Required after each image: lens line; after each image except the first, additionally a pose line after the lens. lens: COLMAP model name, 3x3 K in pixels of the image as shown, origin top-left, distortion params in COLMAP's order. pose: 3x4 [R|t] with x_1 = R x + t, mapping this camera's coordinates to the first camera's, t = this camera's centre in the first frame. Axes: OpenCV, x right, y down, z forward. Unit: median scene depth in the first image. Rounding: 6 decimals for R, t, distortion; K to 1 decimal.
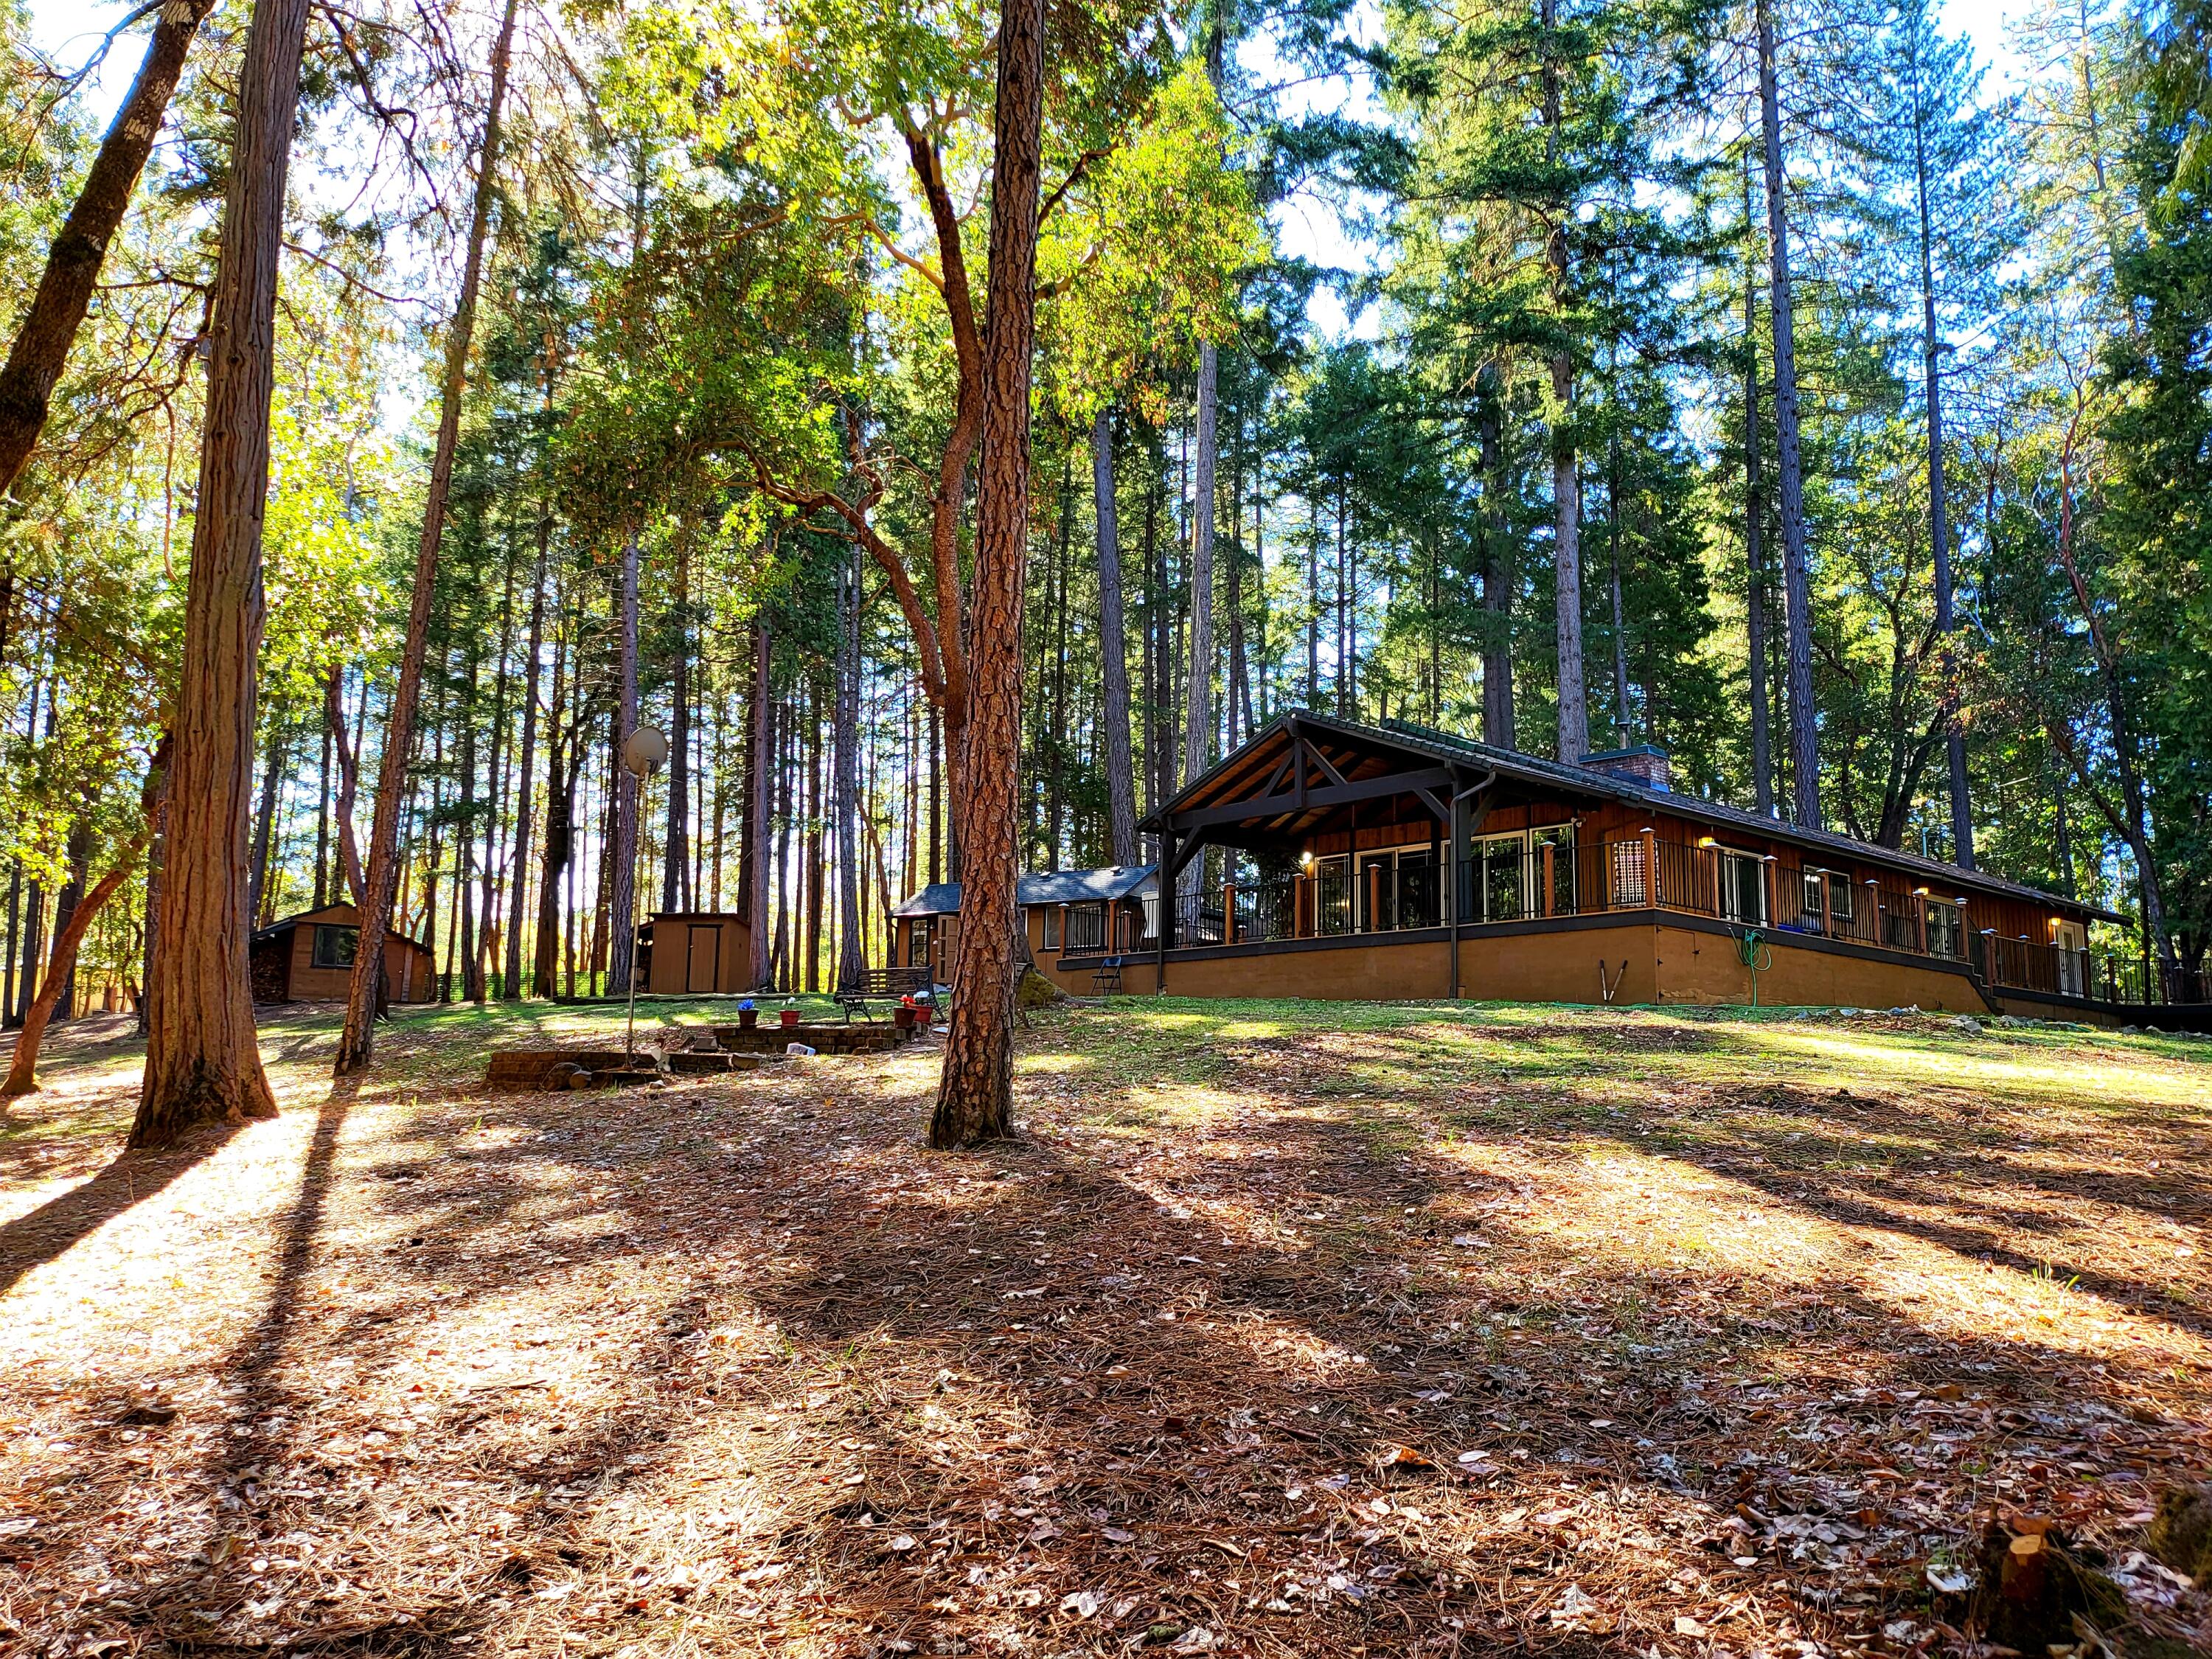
lens RADIAL K [[1476.9, 0, 1106.0], [0, 1476.9, 829.5], [0, 0, 1]] dist [-0.005798, -0.000947]
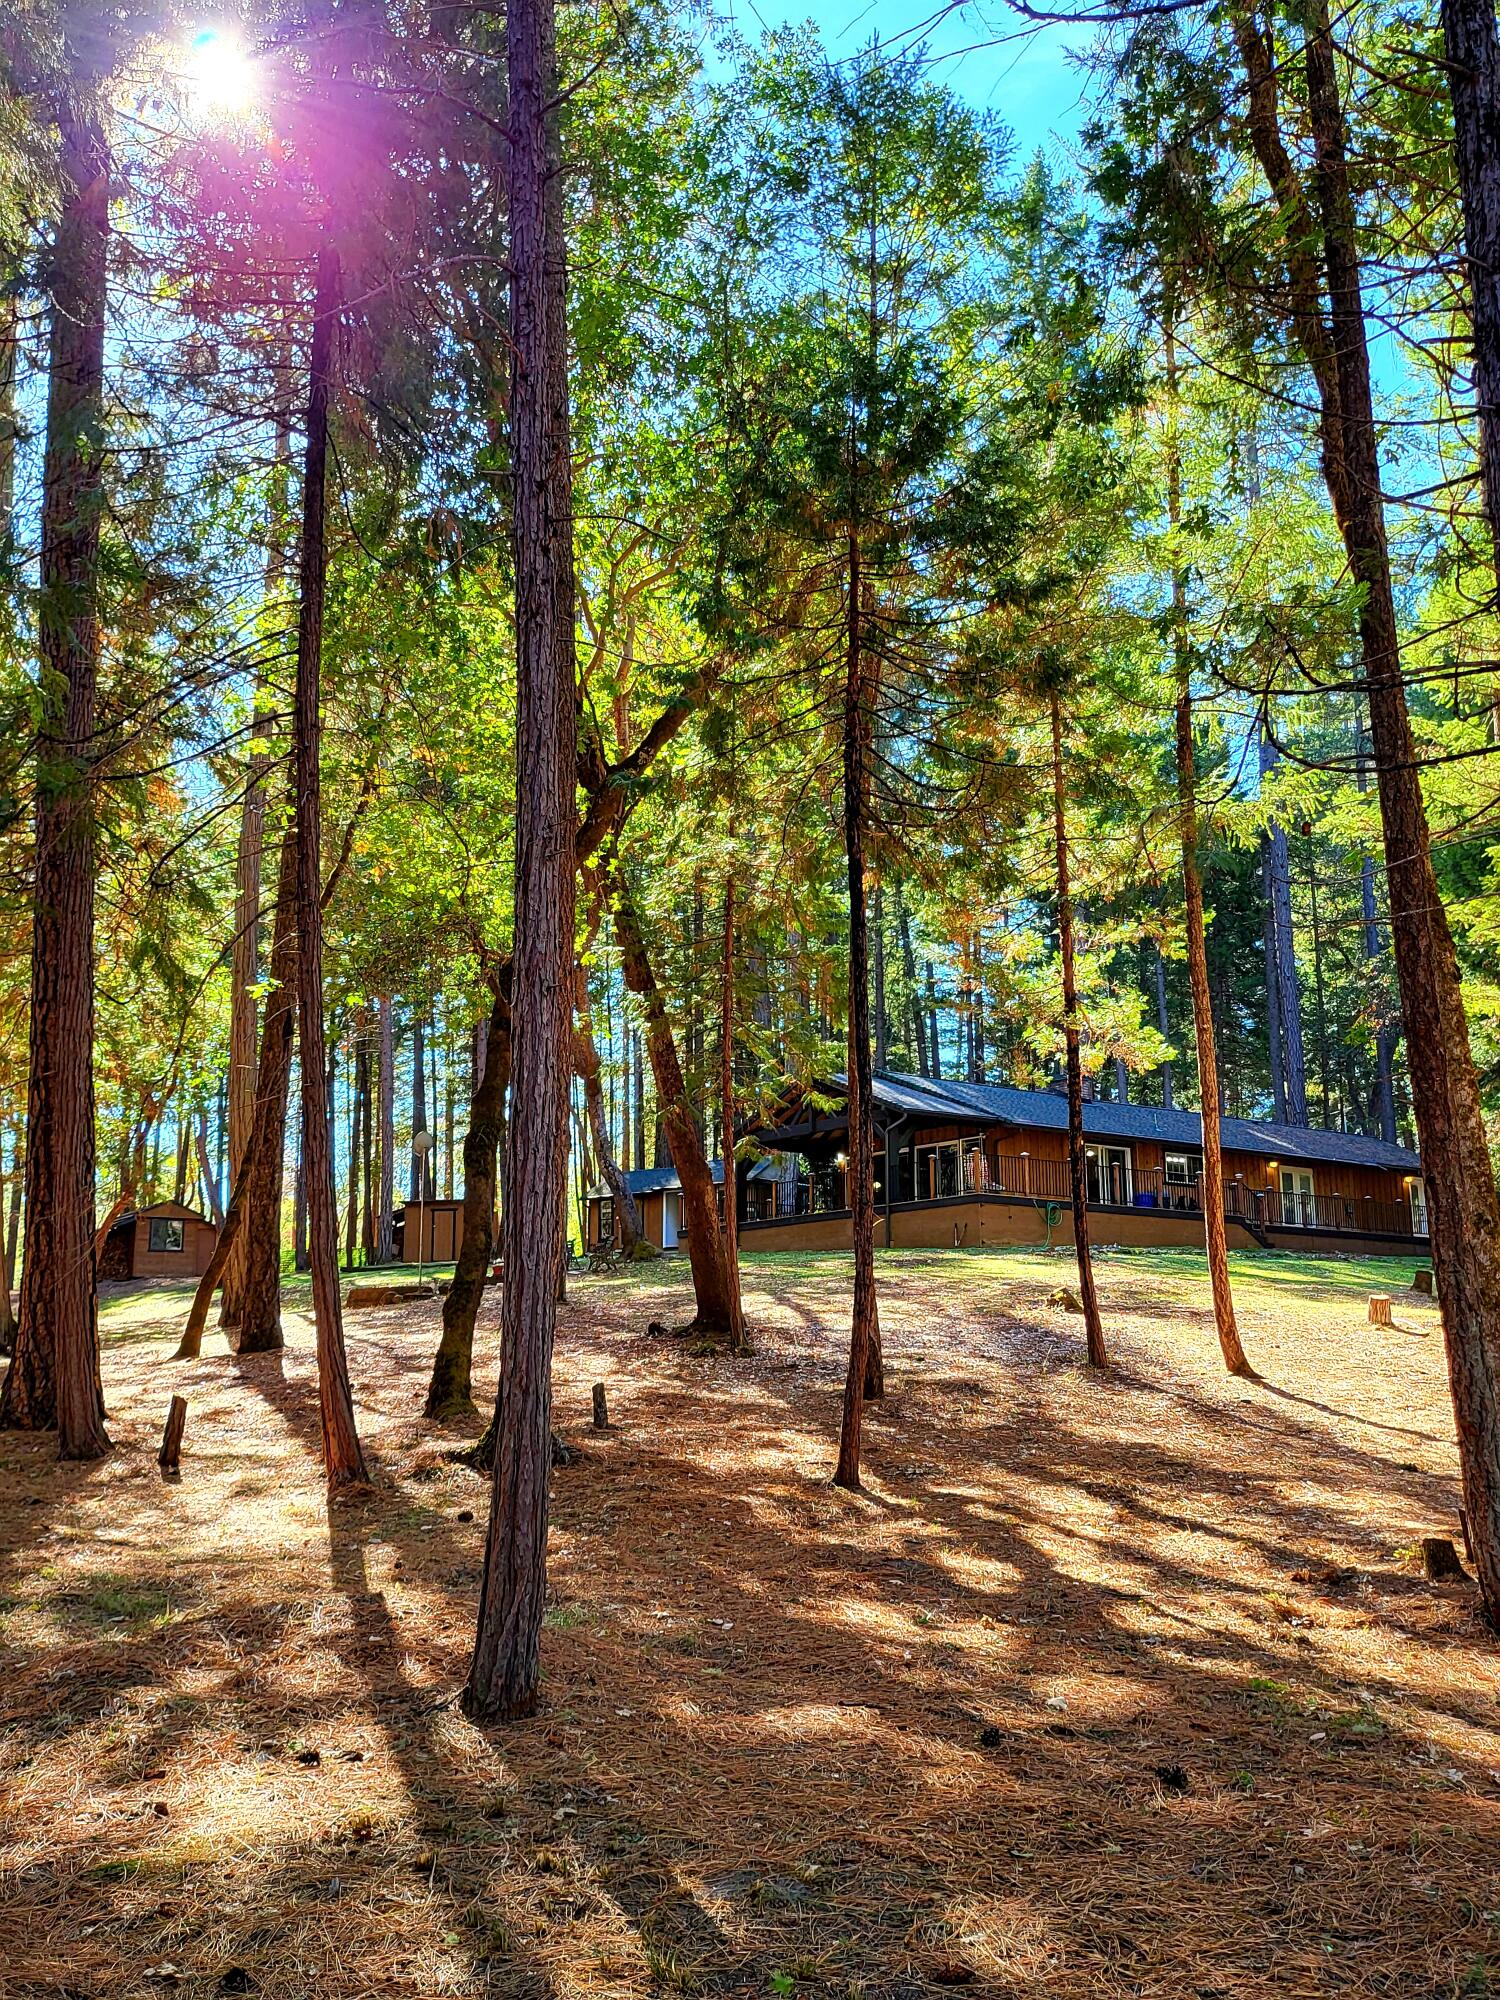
lens RADIAL K [[1335.3, 0, 750.0], [0, 1335.3, 1000.0], [0, 0, 1]] dist [-0.005798, -0.000947]
pose [[0.998646, -0.039681, -0.033643, 0.019087], [0.037045, 0.996445, -0.075663, -0.008426], [0.036526, 0.074314, 0.996566, -0.072512]]
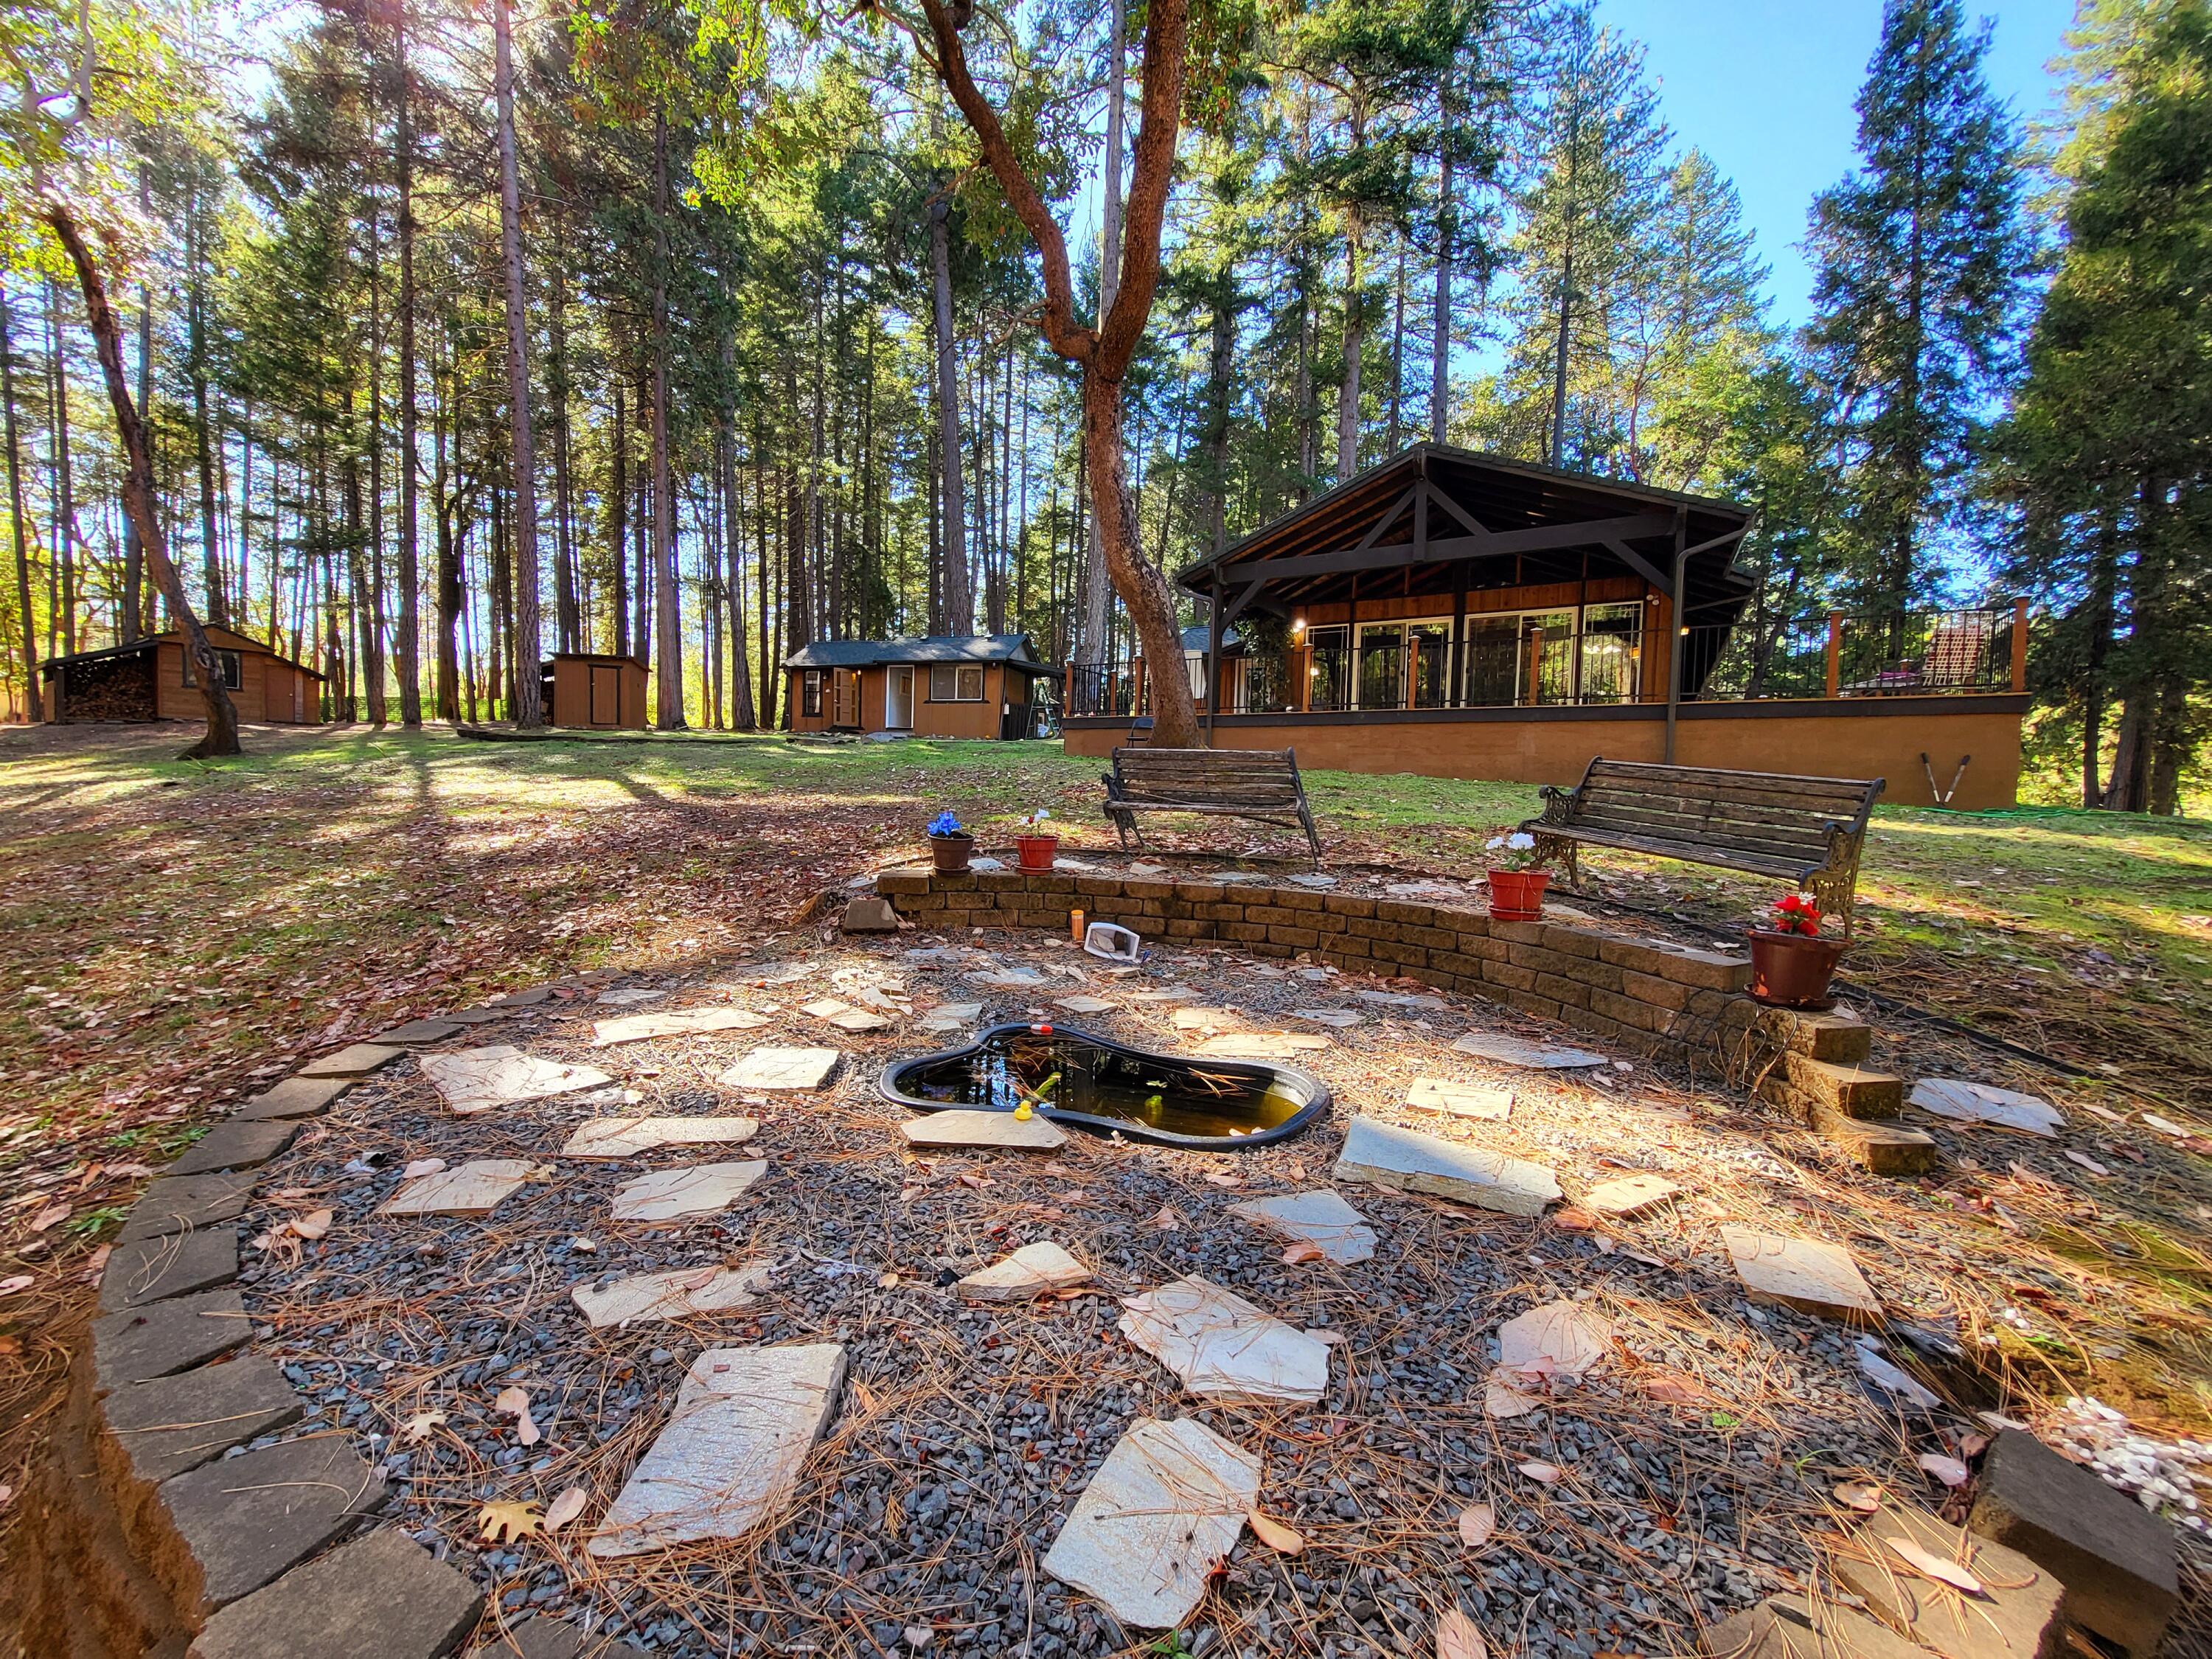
lens RADIAL K [[902.8, 0, 1106.0], [0, 902.8, 829.5], [0, 0, 1]] dist [0.002746, 0.000209]
pose [[0.965113, 0.013486, 0.261485, -0.039630], [-0.069158, 0.976336, 0.204904, 0.009875], [-0.252534, -0.215839, 0.943207, 0.112045]]
